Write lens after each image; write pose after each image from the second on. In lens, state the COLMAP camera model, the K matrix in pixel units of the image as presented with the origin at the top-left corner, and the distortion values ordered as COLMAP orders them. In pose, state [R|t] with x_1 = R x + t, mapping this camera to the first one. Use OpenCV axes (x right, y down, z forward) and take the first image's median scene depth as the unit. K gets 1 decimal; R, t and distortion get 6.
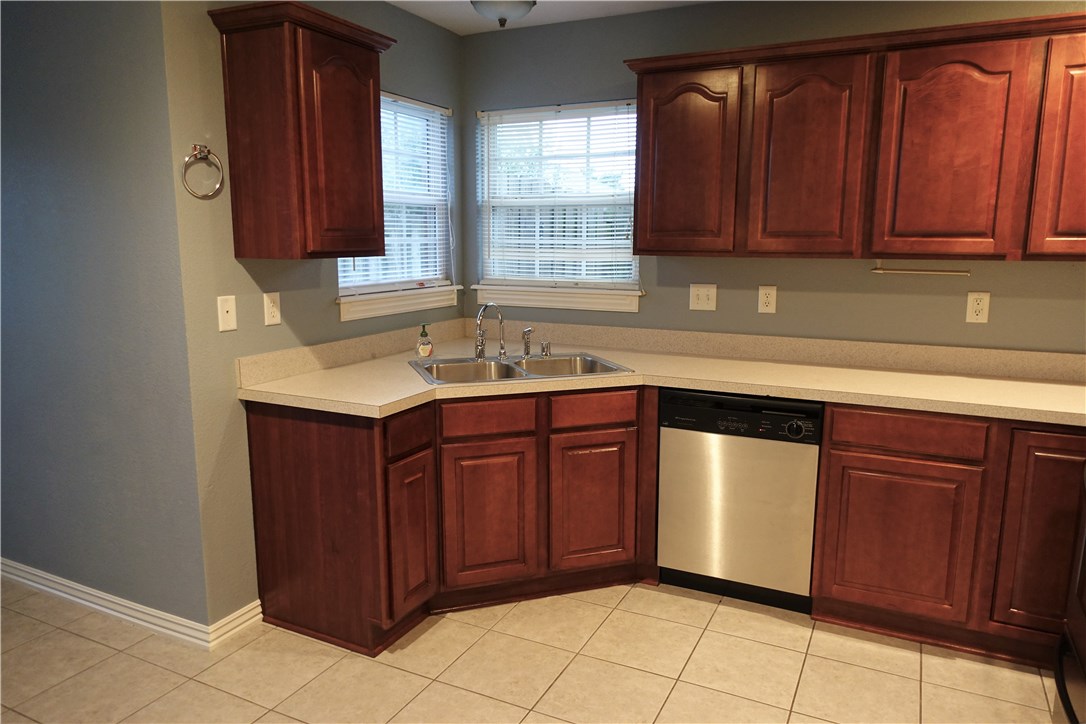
lens RADIAL K [[746.6, 0, 543.0], [0, 746.6, 362.0], [0, 0, 1]] dist [-0.003477, -0.003184]
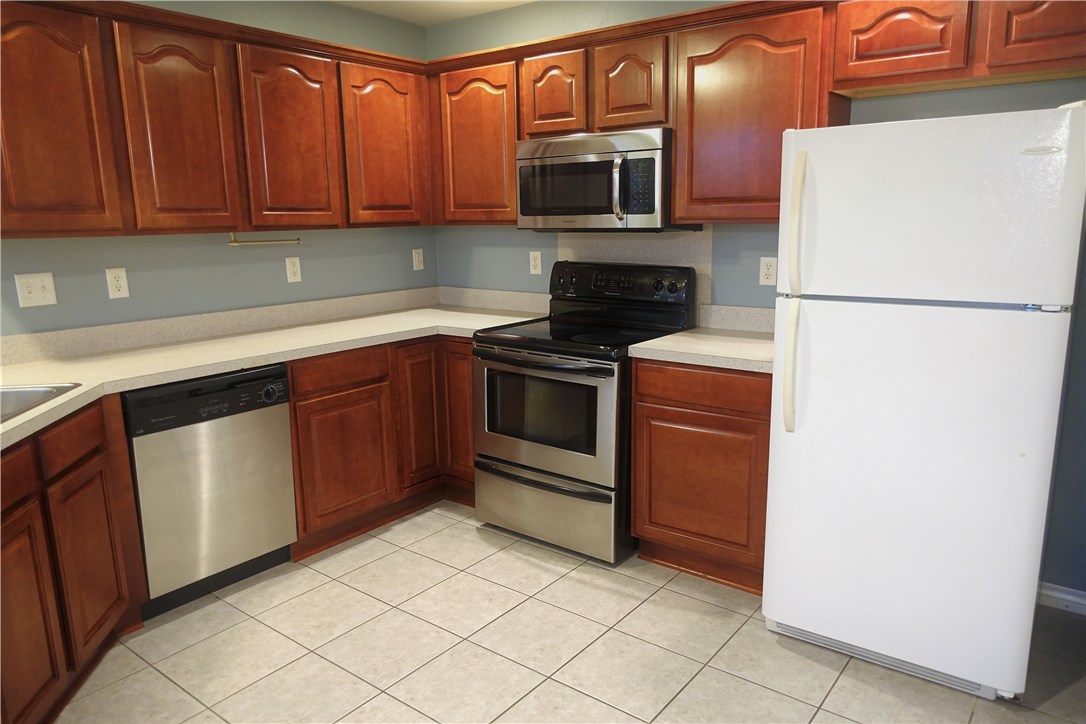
lens RADIAL K [[746.6, 0, 543.0], [0, 746.6, 362.0], [0, 0, 1]] dist [-0.003477, -0.003184]
pose [[0.195141, -0.195614, 0.961070, -0.570723], [0.175807, 0.971013, 0.161941, -0.054544], [-0.964890, 0.137361, 0.223875, 0.367664]]
